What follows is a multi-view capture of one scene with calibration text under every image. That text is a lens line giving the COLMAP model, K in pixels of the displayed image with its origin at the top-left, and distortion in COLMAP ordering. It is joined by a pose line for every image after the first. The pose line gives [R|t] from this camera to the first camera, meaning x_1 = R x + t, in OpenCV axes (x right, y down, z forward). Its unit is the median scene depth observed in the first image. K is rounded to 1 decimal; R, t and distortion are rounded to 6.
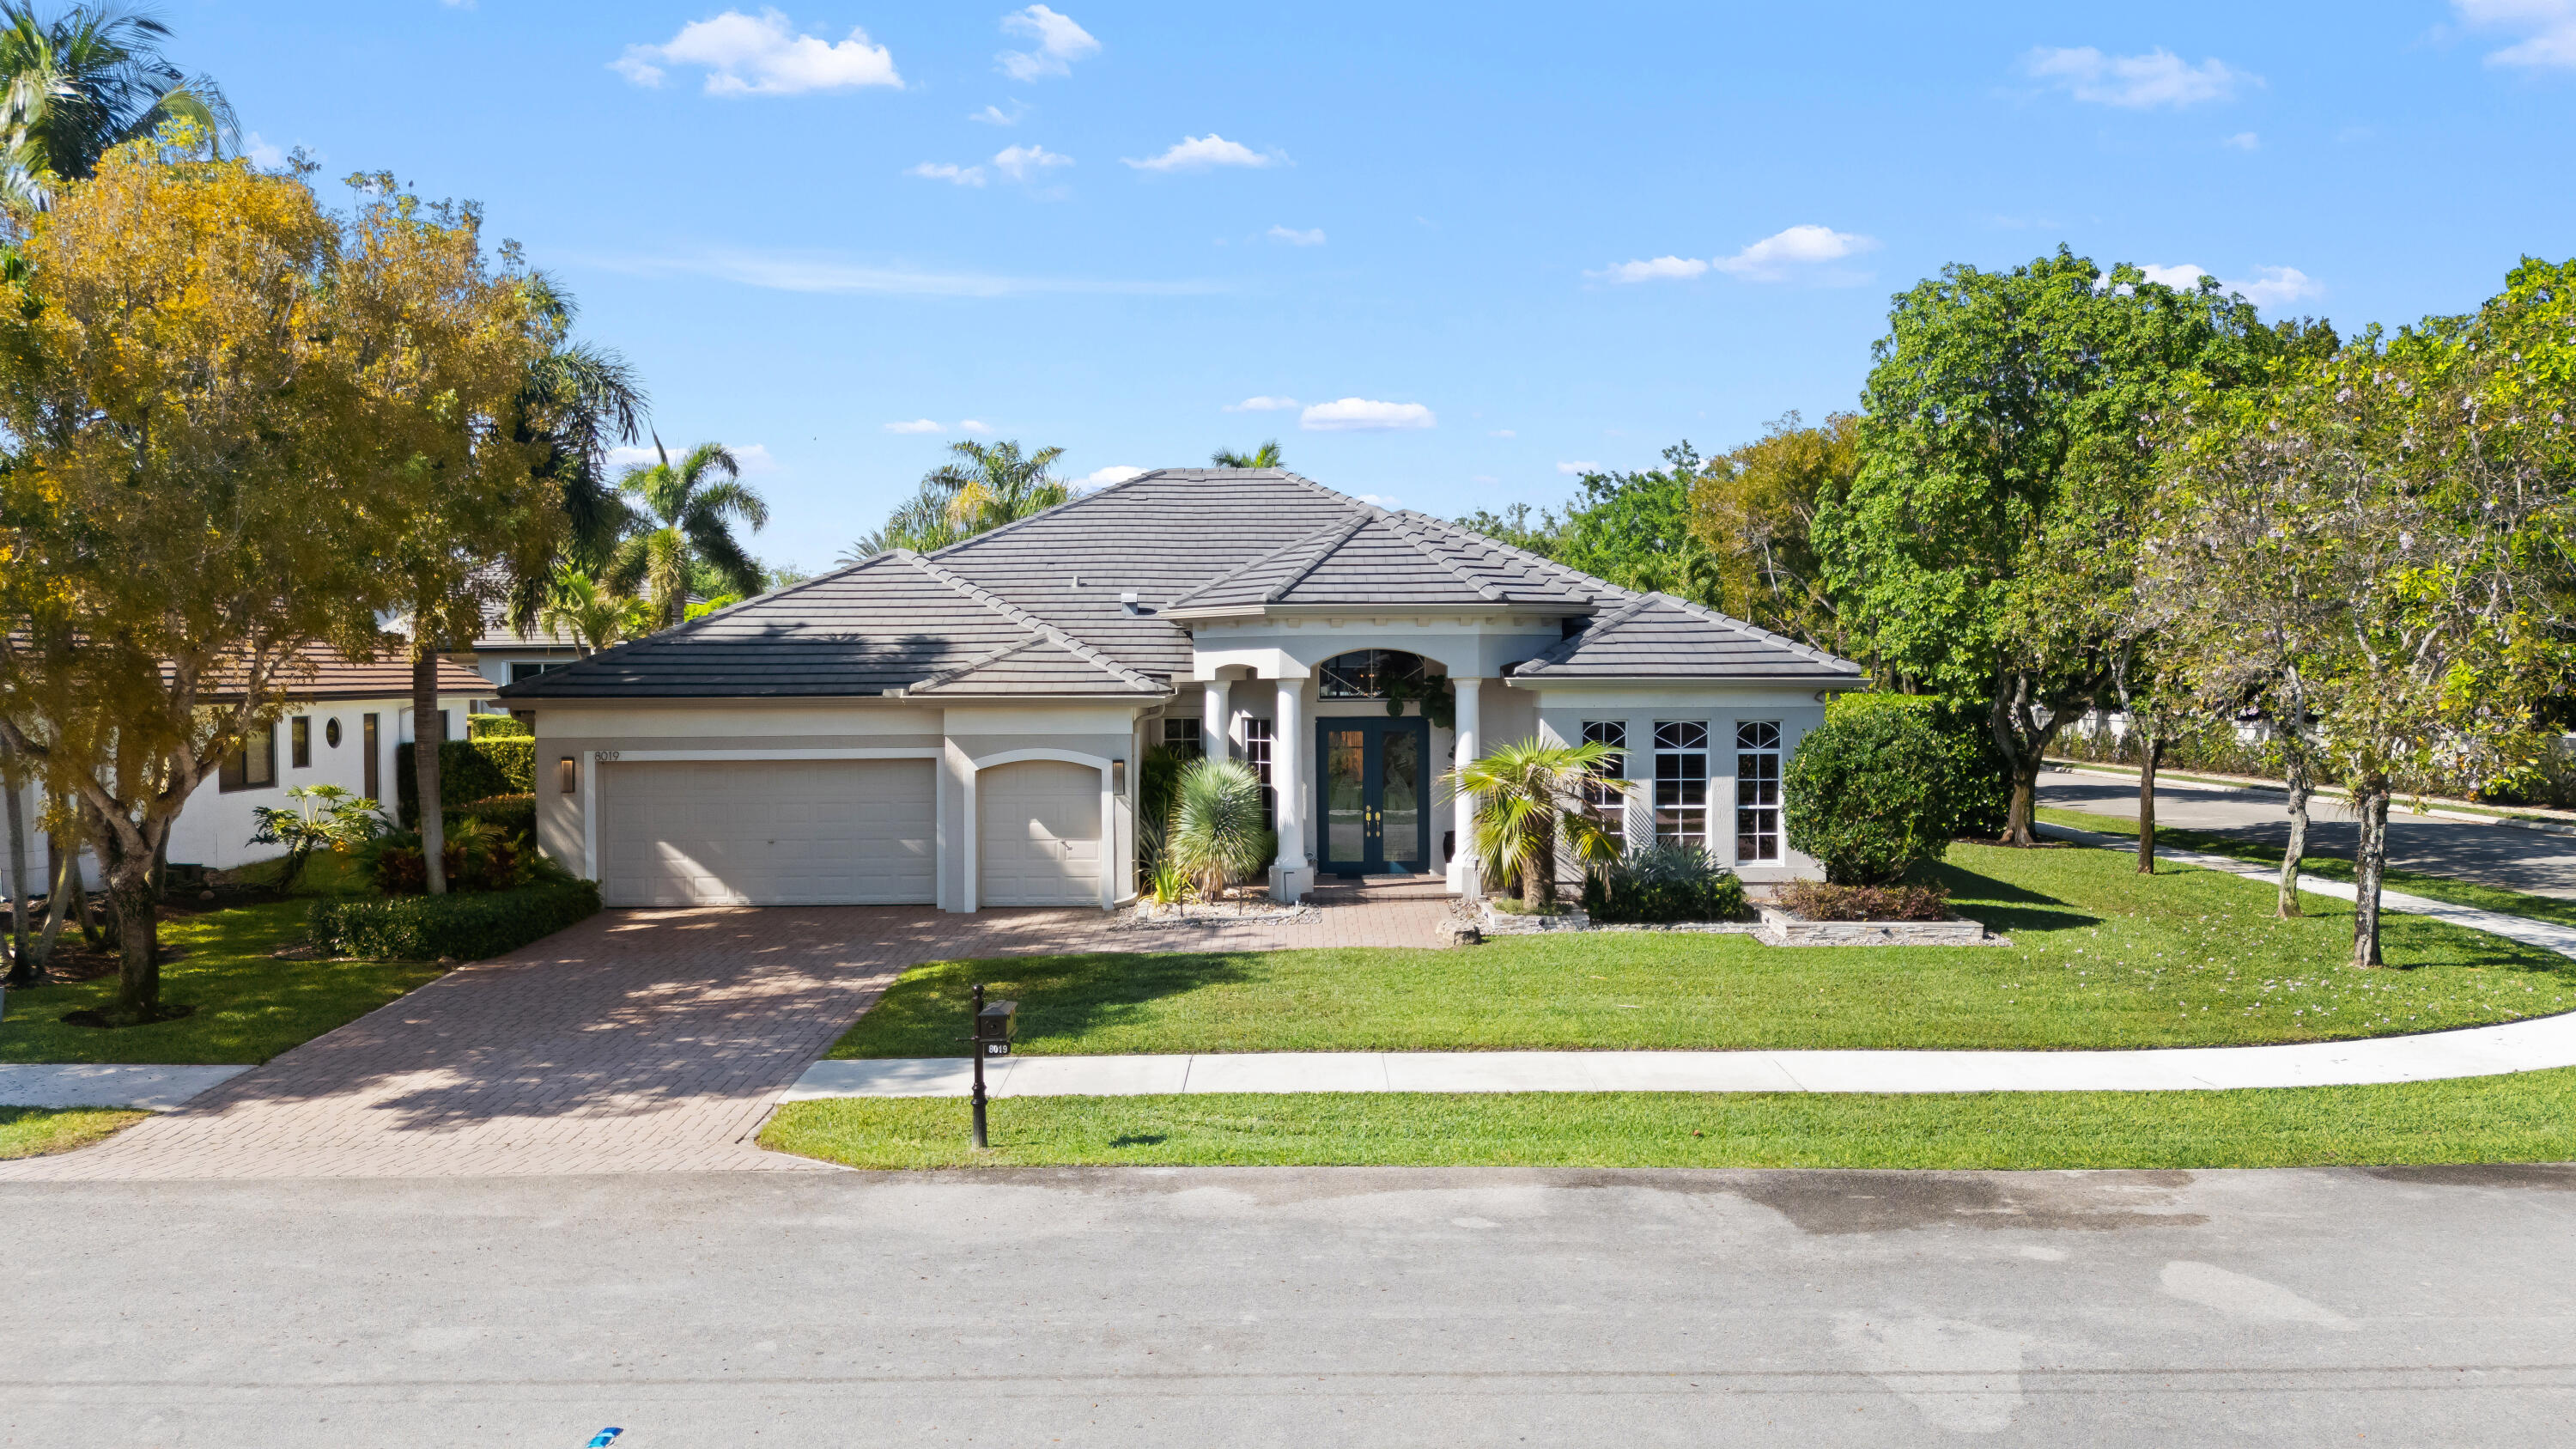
lens RADIAL K [[1895.4, 0, 1288.0], [0, 1895.4, 724.5], [0, 0, 1]] dist [0.103686, -0.104269]
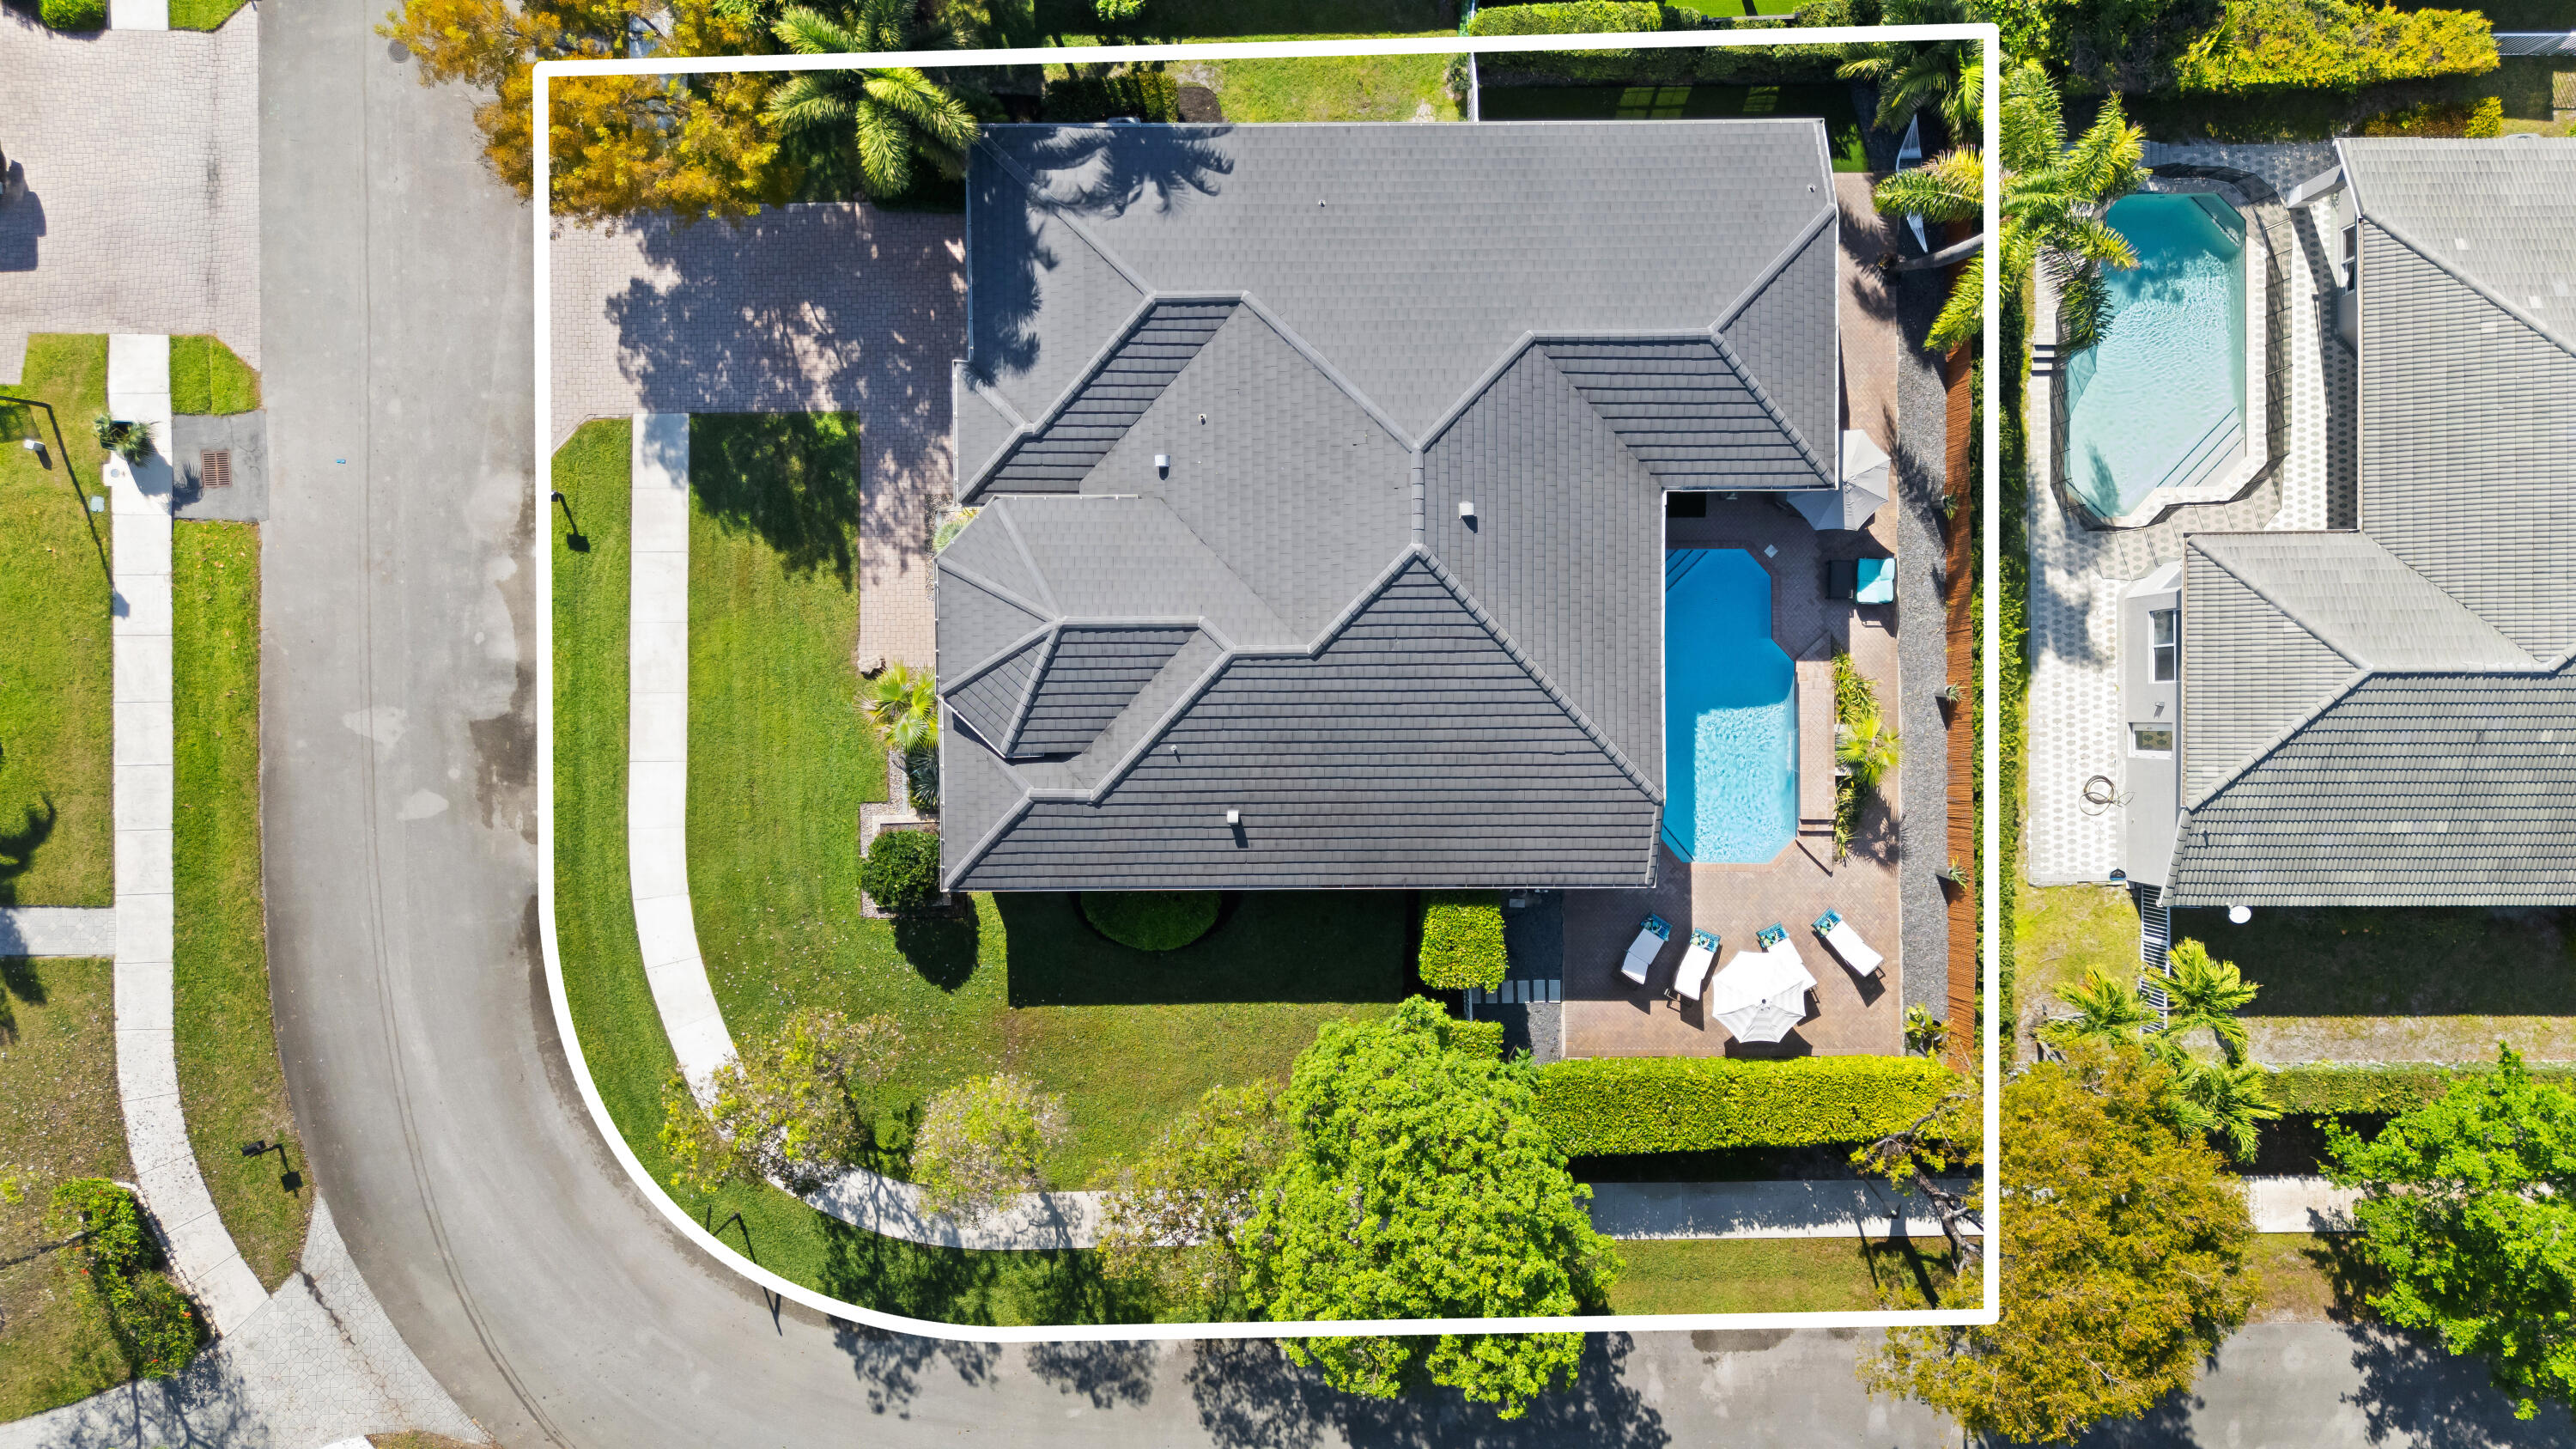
lens RADIAL K [[1895.4, 0, 1288.0], [0, 1895.4, 724.5], [0, 0, 1]] dist [0.103686, -0.104269]
pose [[0.013825, 0.999588, 0.025149, 0.099892], [-0.014998, -0.024941, 0.999576, -1.848080], [0.999792, -0.014196, 0.014647, 1.301077]]
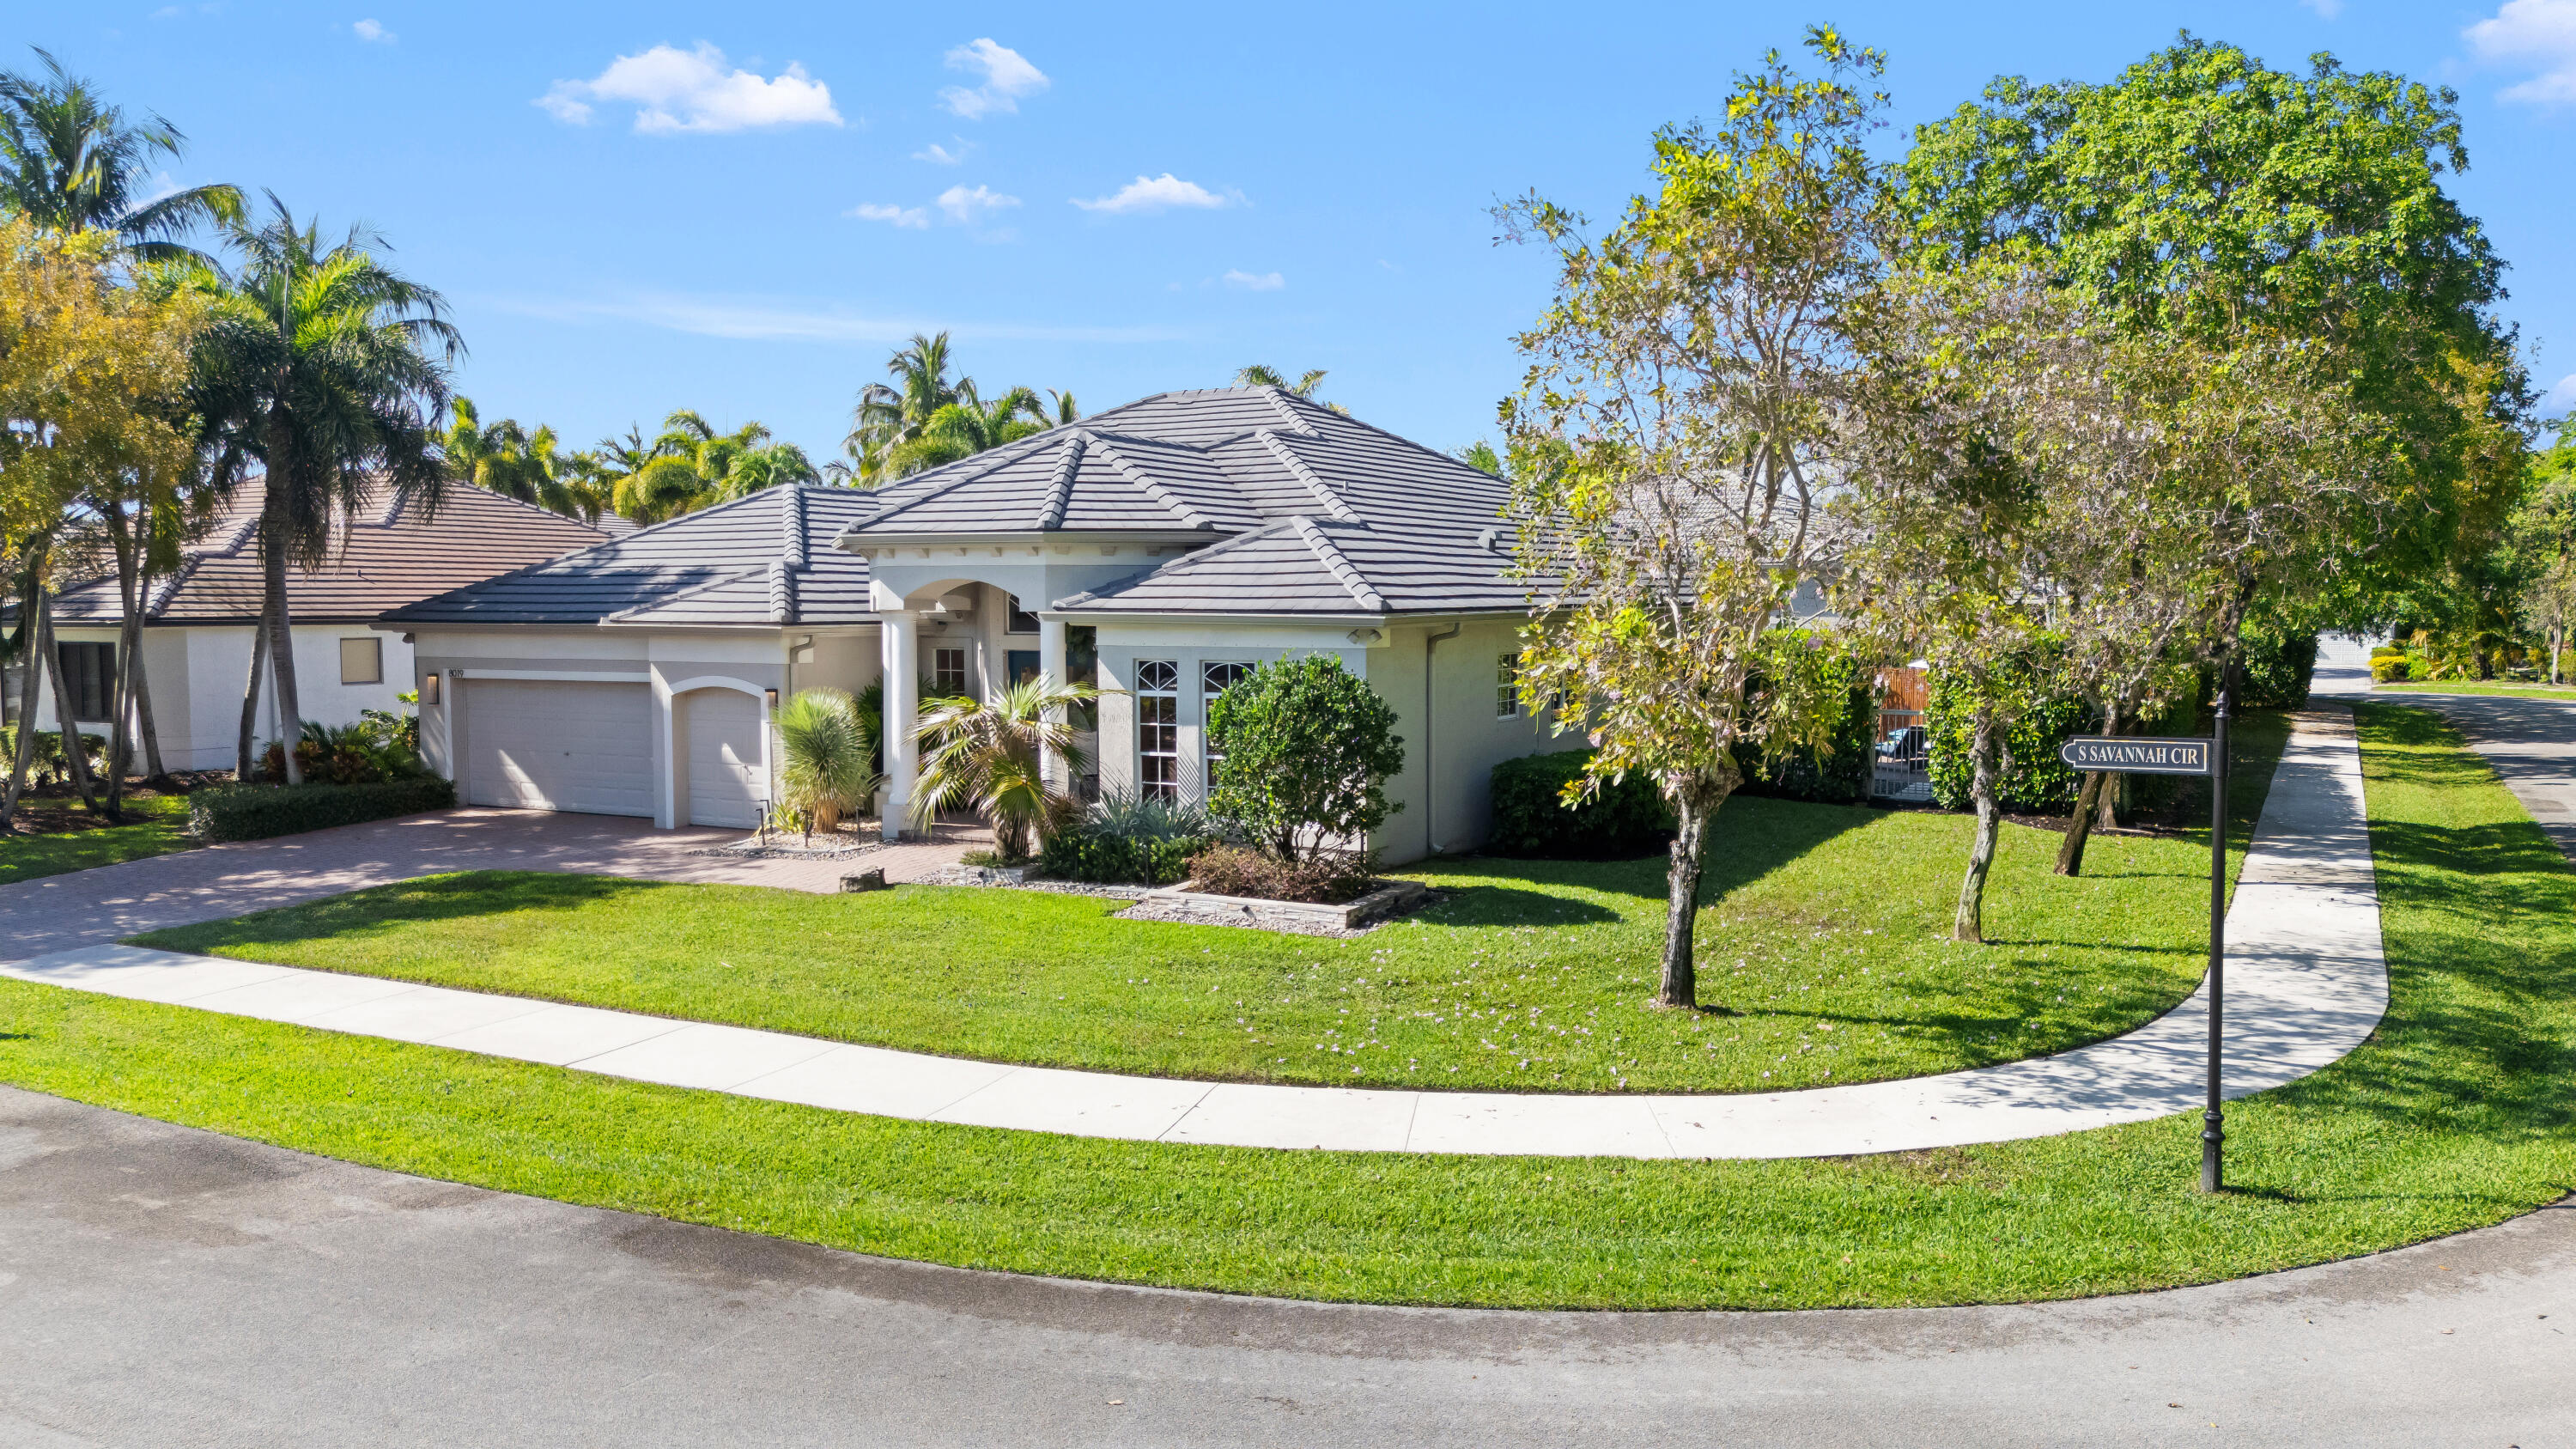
lens RADIAL K [[1895.4, 0, 1288.0], [0, 1895.4, 724.5], [0, 0, 1]] dist [0.103686, -0.104269]
pose [[0.870411, 0.032061, -0.491281, 0.703924], [-0.014119, 0.999093, 0.040185, -0.007384], [0.492124, -0.028041, 0.870074, 0.267341]]
